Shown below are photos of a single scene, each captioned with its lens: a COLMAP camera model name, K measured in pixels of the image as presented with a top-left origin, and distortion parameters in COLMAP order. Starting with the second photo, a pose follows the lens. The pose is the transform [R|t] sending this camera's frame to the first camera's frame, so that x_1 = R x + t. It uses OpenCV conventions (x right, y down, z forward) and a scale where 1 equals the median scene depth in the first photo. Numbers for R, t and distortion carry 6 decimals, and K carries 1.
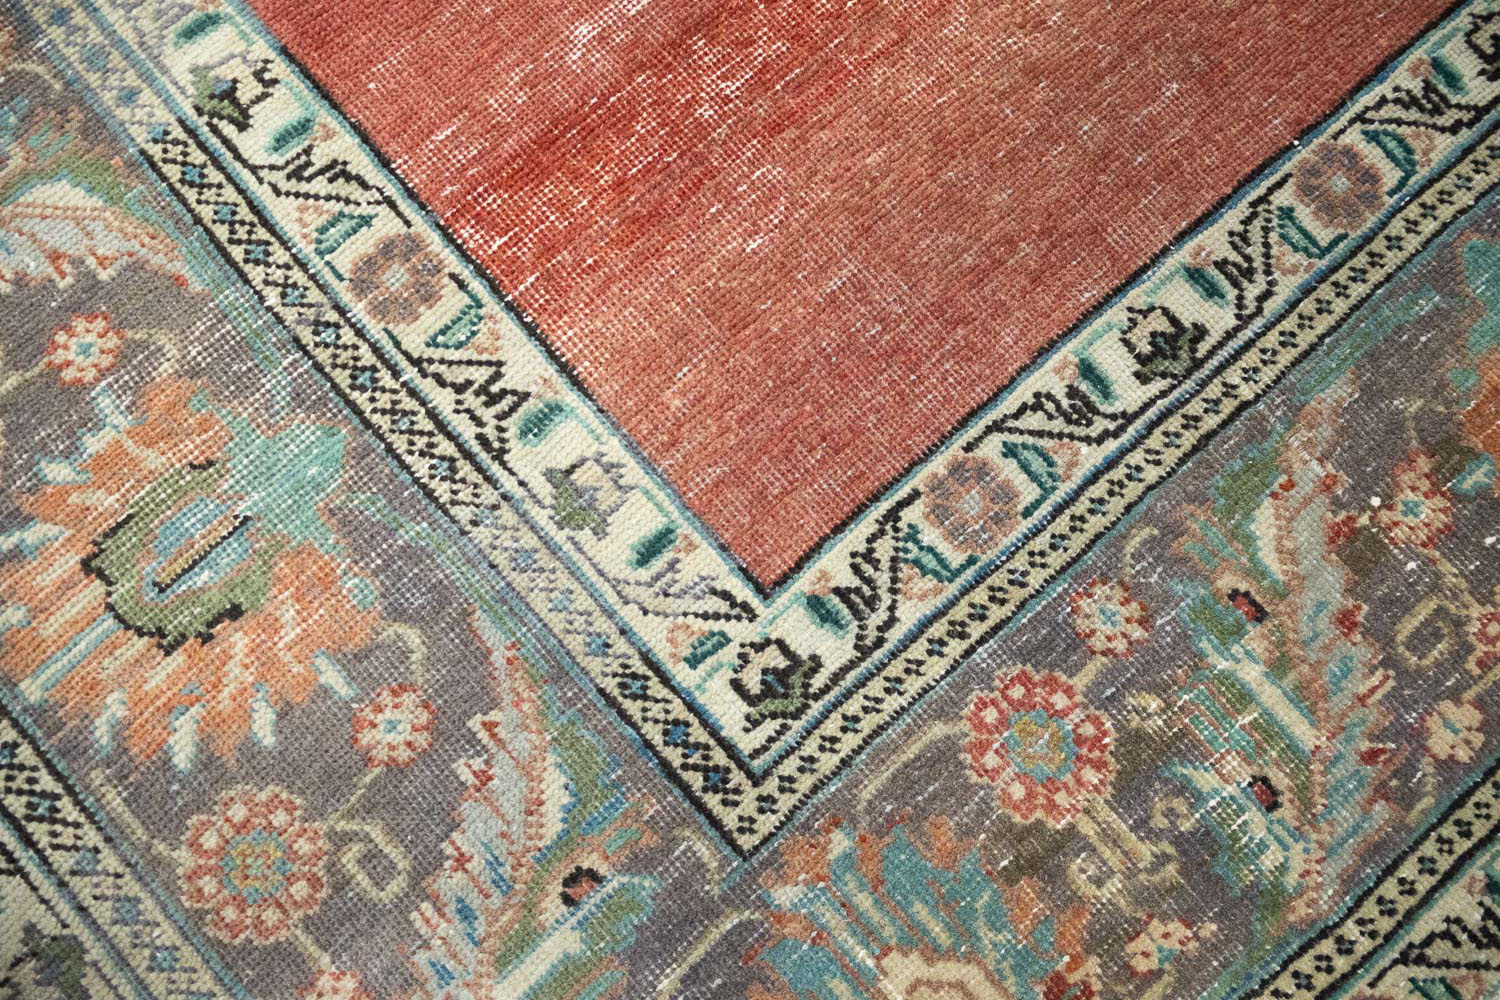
lens RADIAL K [[1242.3, 0, 745.3], [0, 1242.3, 487.5], [0, 0, 1]] dist [0.001919, -0.002443]
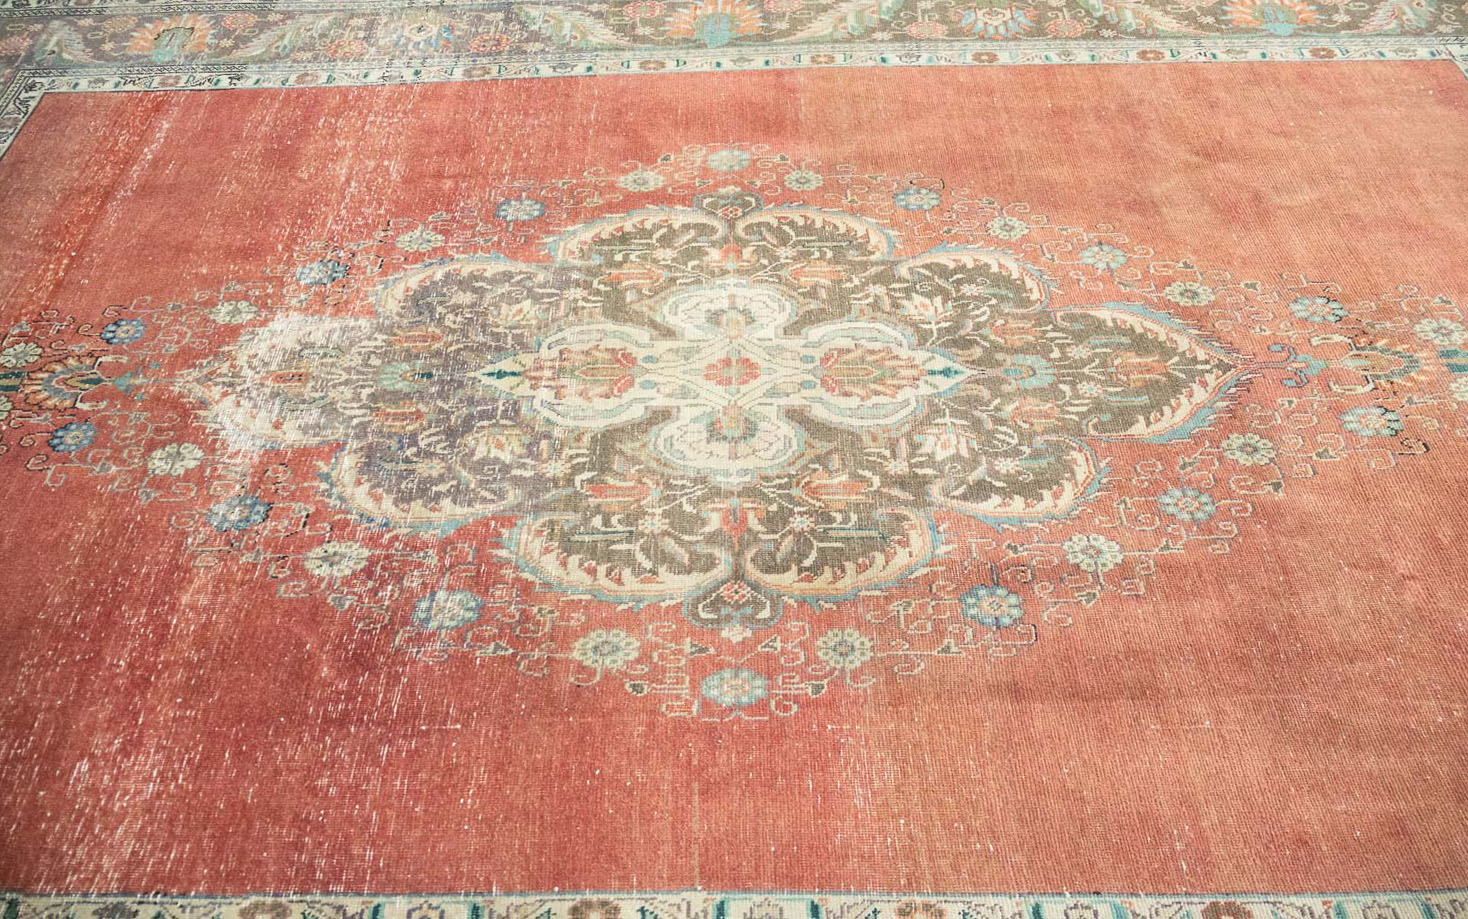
lens RADIAL K [[1190.7, 0, 727.6], [0, 1190.7, 464.2], [0, 0, 1]] dist [0.004056, -0.009750]
pose [[-0.655434, 0.603995, -0.453427, 1.037567], [-0.733166, -0.364708, 0.573983, -4.185402], [0.181314, 0.708645, 0.681871, -0.424561]]
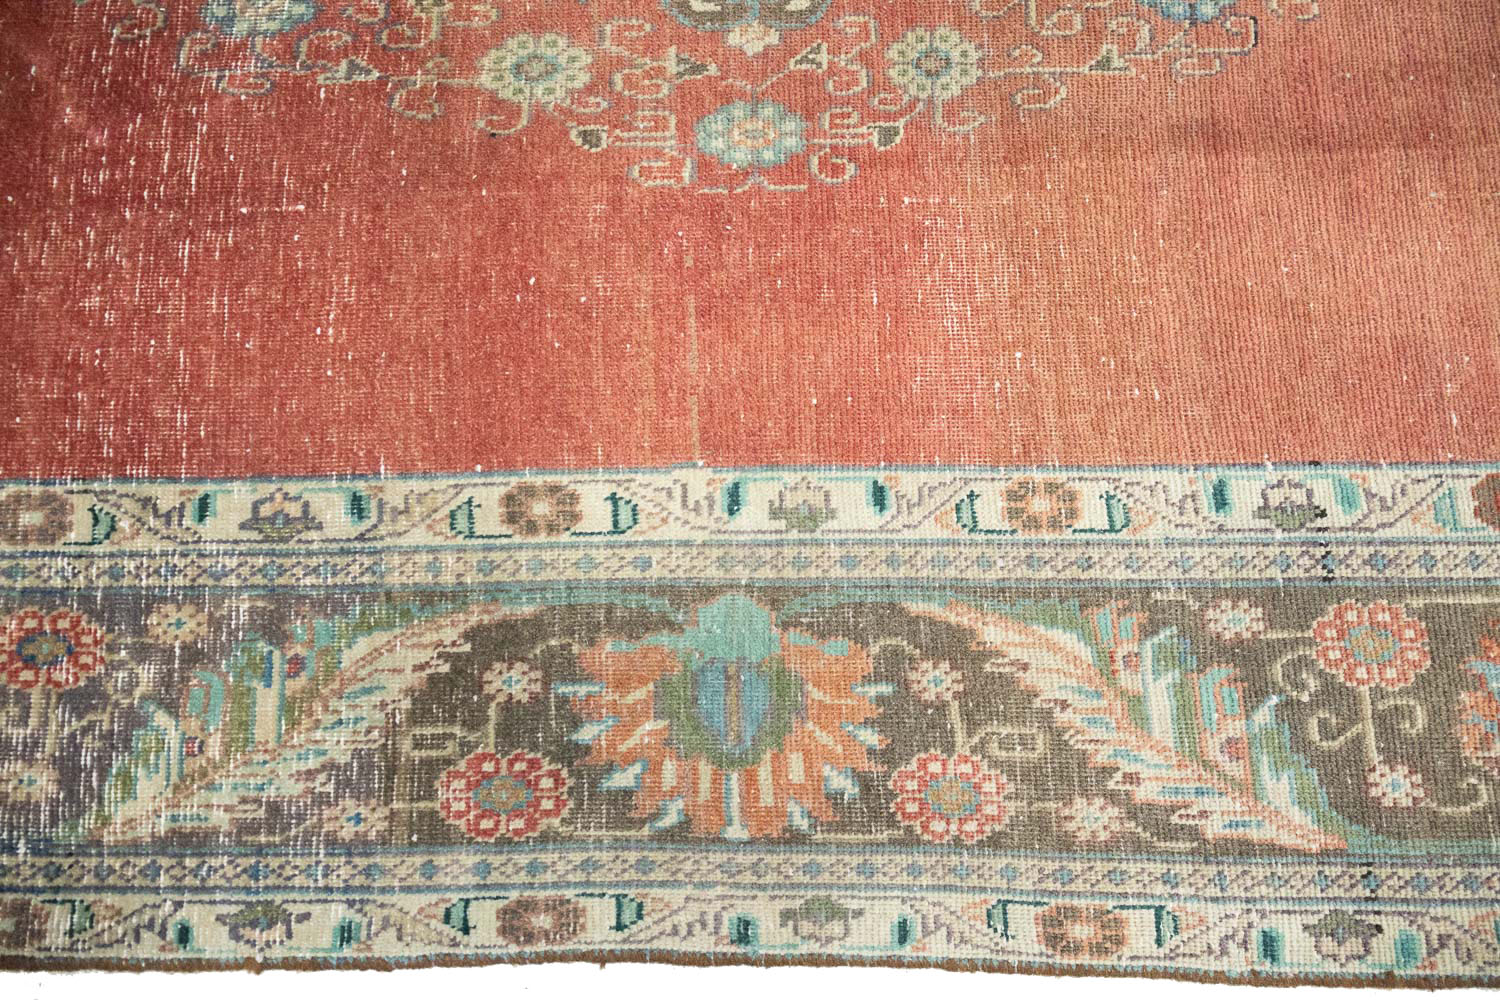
lens RADIAL K [[1242.3, 0, 793.1], [0, 1242.3, 475.6], [0, 0, 1]] dist [0.001919, -0.002443]
pose [[-0.638966, 0.761820, -0.106548, 0.658742], [-0.750246, -0.586600, 0.305011, -3.728376], [0.169862, 0.274829, 0.946370, 0.220015]]
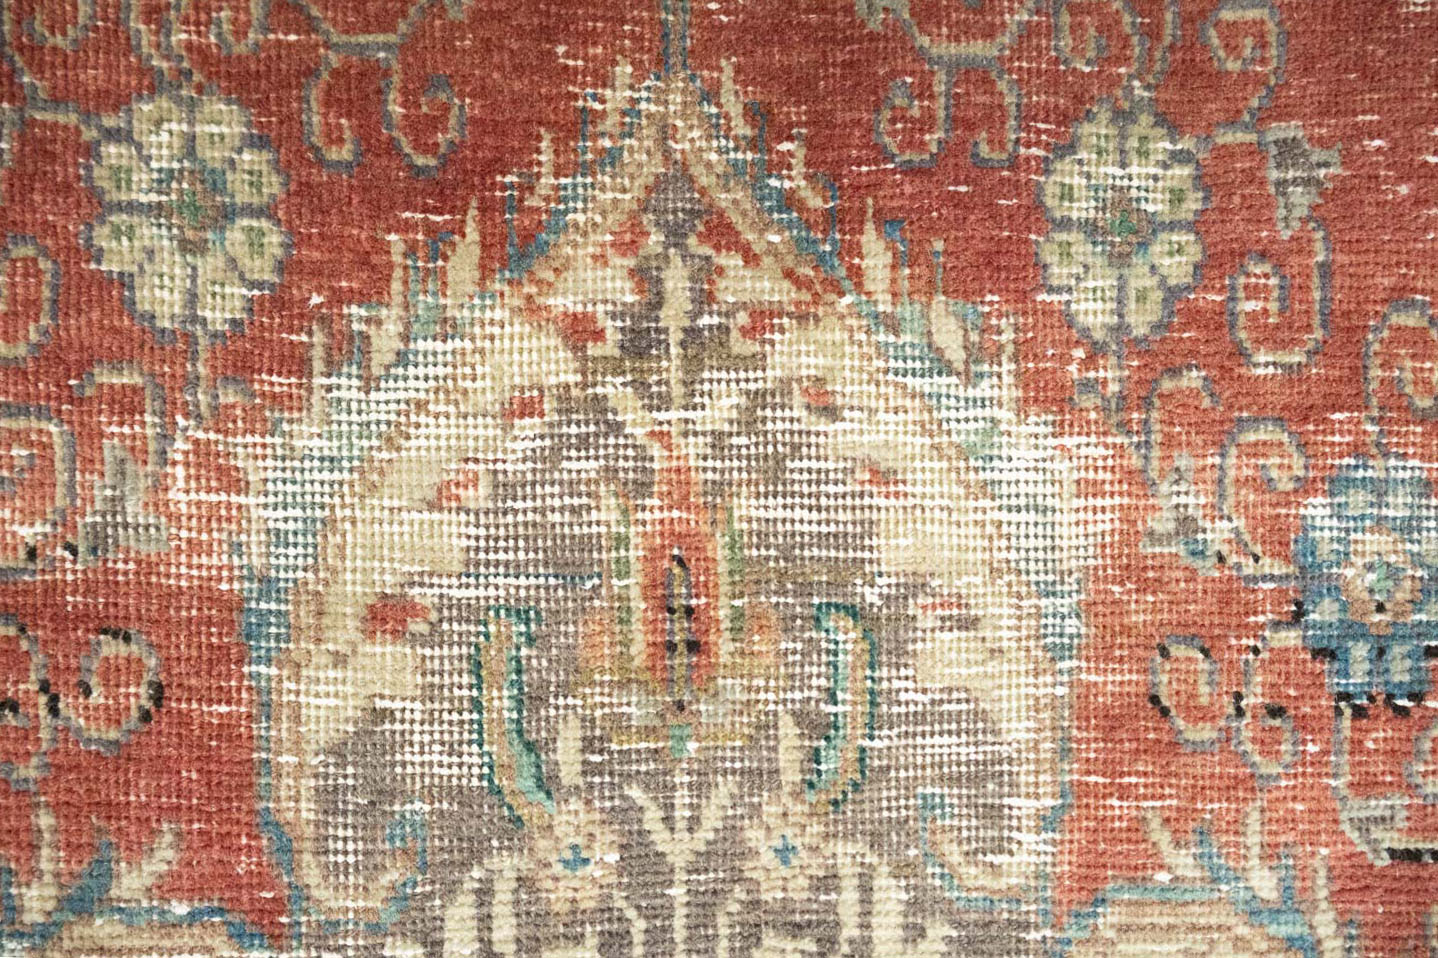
lens RADIAL K [[1190.9, 0, 720.0], [0, 1190.9, 480.6], [0, 0, 1]] dist [0.001919, -0.002443]
pose [[-0.752729, -0.656874, -0.043764, 0.327210], [0.639842, -0.745616, 0.186171, -1.642576], [-0.154922, 0.112135, 0.981542, 0.601808]]
